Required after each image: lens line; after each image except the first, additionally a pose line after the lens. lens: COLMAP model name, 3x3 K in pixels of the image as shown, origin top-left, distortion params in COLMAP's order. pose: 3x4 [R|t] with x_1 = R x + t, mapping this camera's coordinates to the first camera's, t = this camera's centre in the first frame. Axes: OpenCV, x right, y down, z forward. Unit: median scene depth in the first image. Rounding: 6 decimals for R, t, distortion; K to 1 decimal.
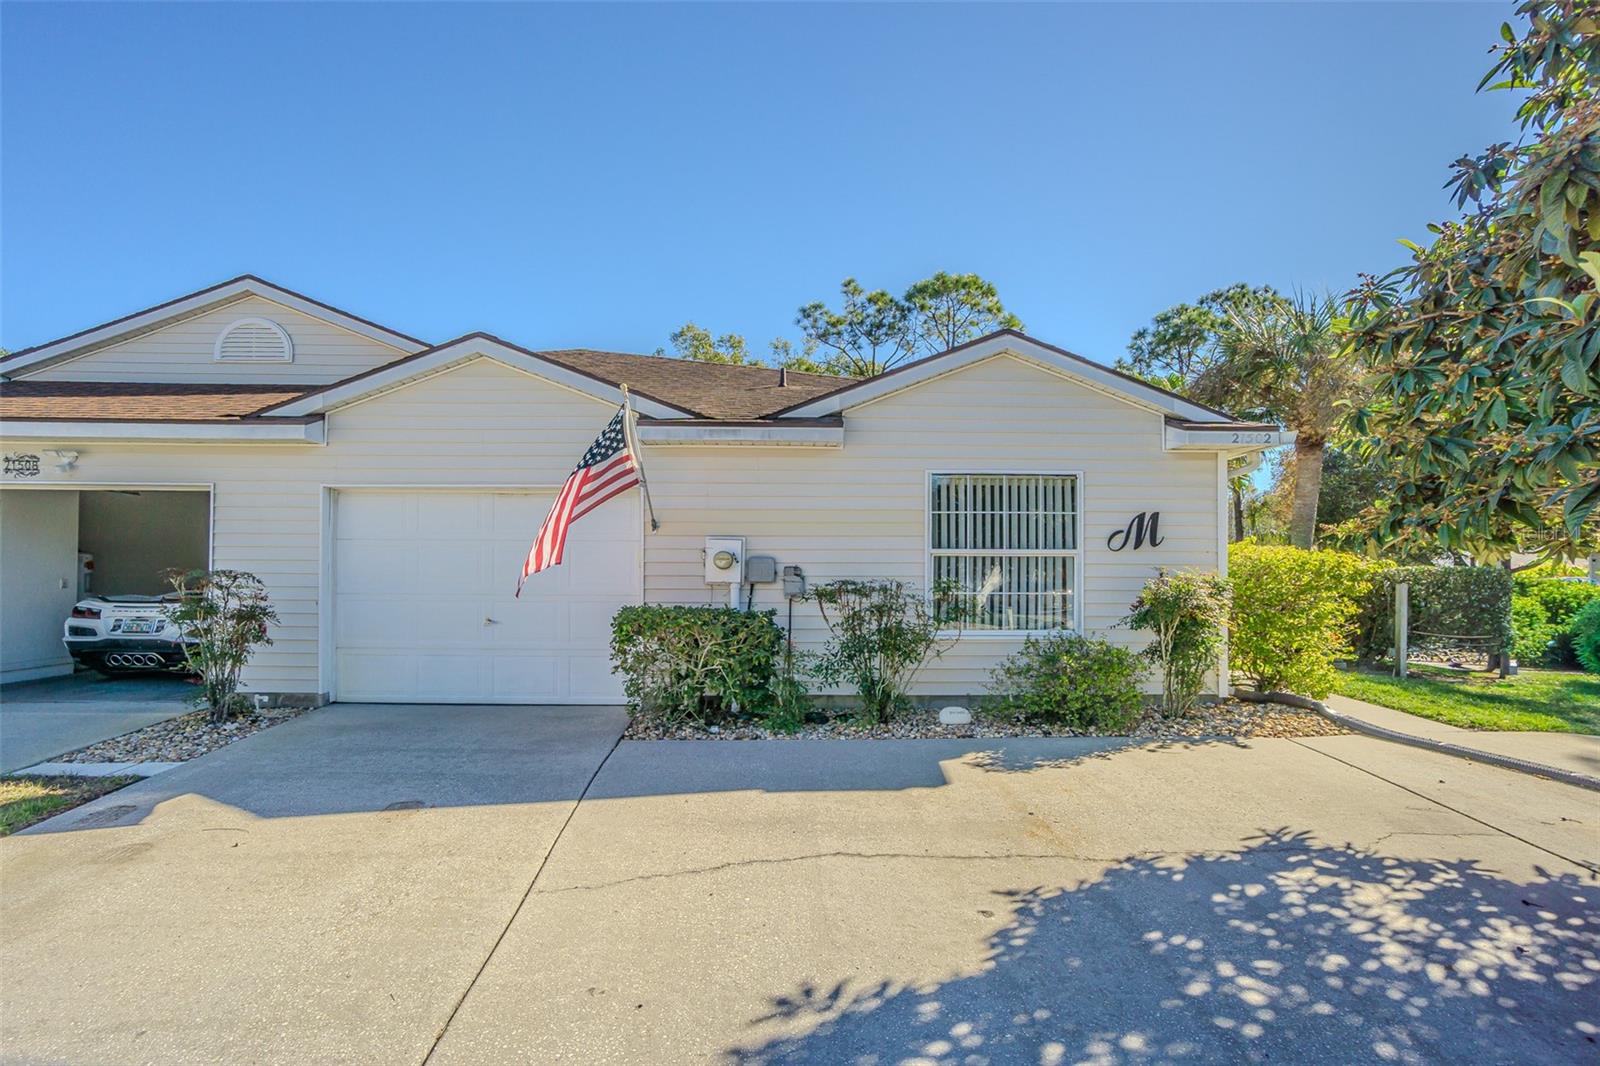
lens RADIAL K [[665.6, 0, 800.5], [0, 665.6, 564.9], [0, 0, 1]] dist [-0.016429, 0.010543]
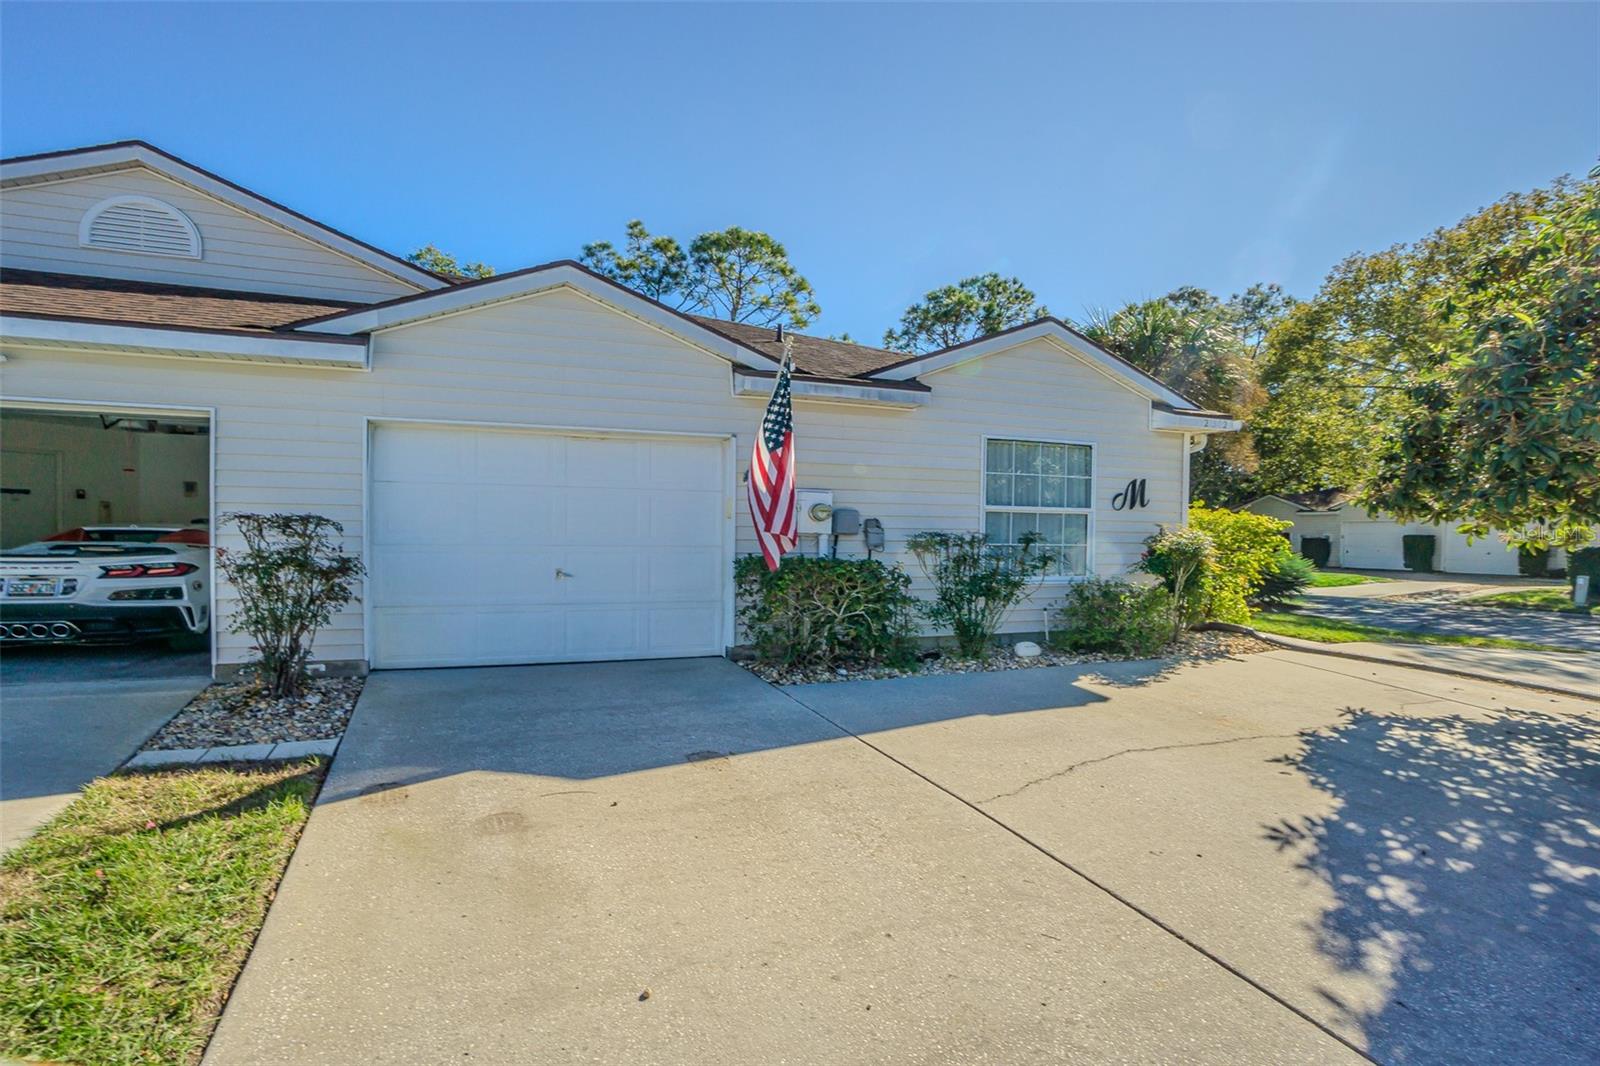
lens RADIAL K [[684.3, 0, 791.1], [0, 684.3, 523.2], [0, 0, 1]] dist [-0.009754, 0.000746]
pose [[0.949512, 0.010649, 0.313550, -0.539399], [-0.012090, 0.999923, 0.002649, 0.008699], [-0.313498, -0.006306, 0.949568, -0.004530]]
